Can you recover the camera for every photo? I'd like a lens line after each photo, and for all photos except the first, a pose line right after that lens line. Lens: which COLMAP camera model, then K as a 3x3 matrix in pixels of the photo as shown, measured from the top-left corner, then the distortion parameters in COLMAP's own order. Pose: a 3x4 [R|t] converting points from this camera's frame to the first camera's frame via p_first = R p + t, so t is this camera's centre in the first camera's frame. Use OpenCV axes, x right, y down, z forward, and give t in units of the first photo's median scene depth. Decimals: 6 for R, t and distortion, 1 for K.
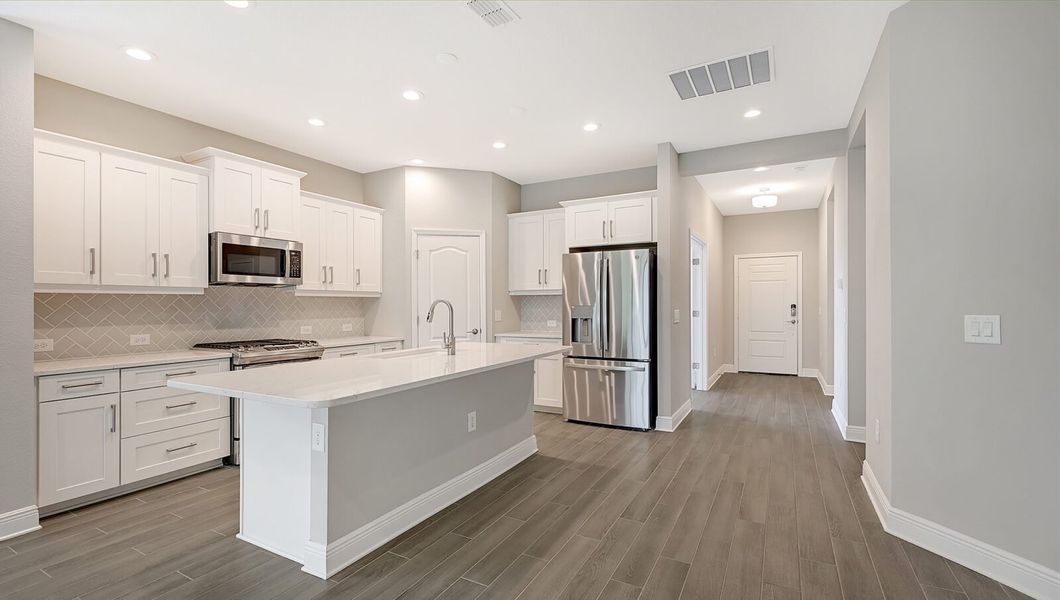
lens RADIAL K [[466.5, 0, 526.8], [0, 466.5, 305.7], [0, 0, 1]] dist [-0.001306, 0.000251]
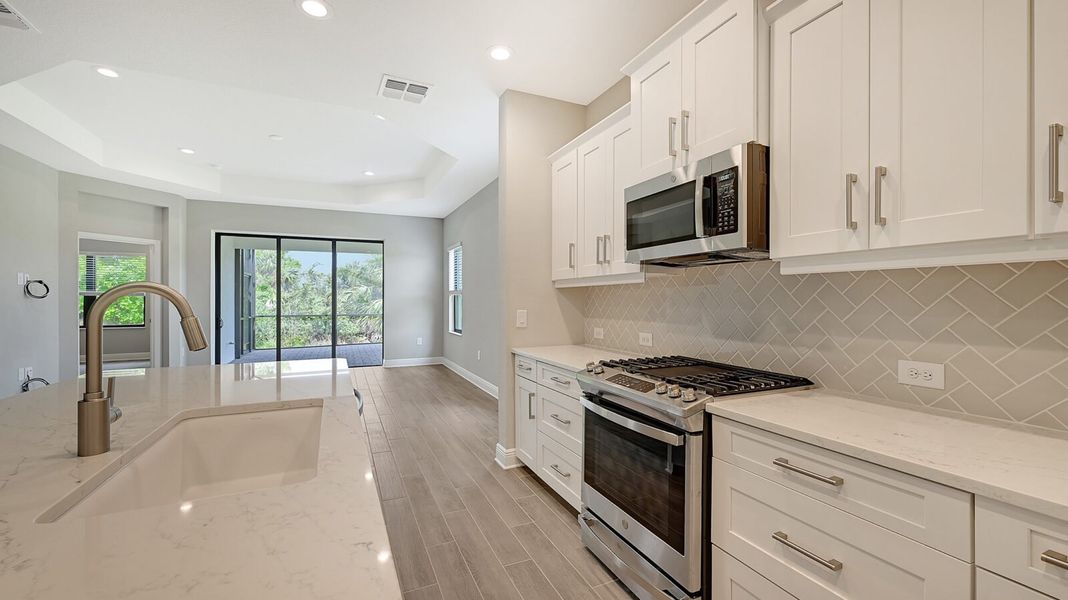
lens RADIAL K [[430.5, 0, 536.5], [0, 430.5, 296.3], [0, 0, 1]] dist [0.004151, -0.000737]
pose [[-0.597494, 0.001454, -0.801872, -0.078478], [0.002833, 0.999996, -0.000297, -0.003496], [0.801868, -0.002450, -0.597496, 1.069024]]
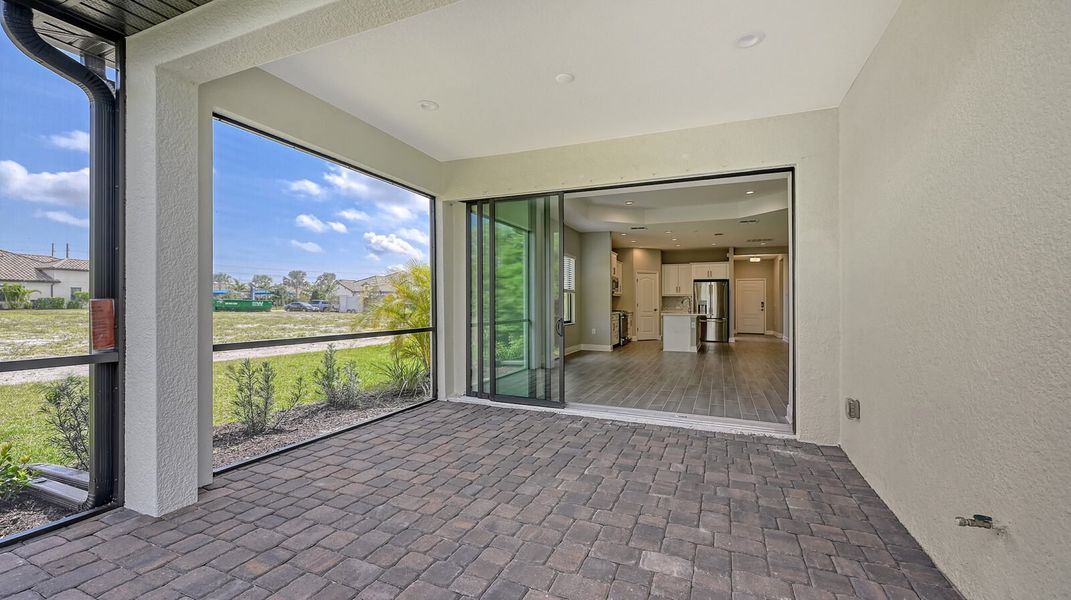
lens RADIAL K [[438.4, 0, 551.3], [0, 438.4, 303.0], [0, 0, 1]] dist [0.013351, -0.000130]
pose [[0.990419, 0.014034, 0.137382, -1.258928], [-0.013062, 0.999883, -0.007976, 0.052006], [-0.137478, 0.006105, 0.990486, -1.659198]]
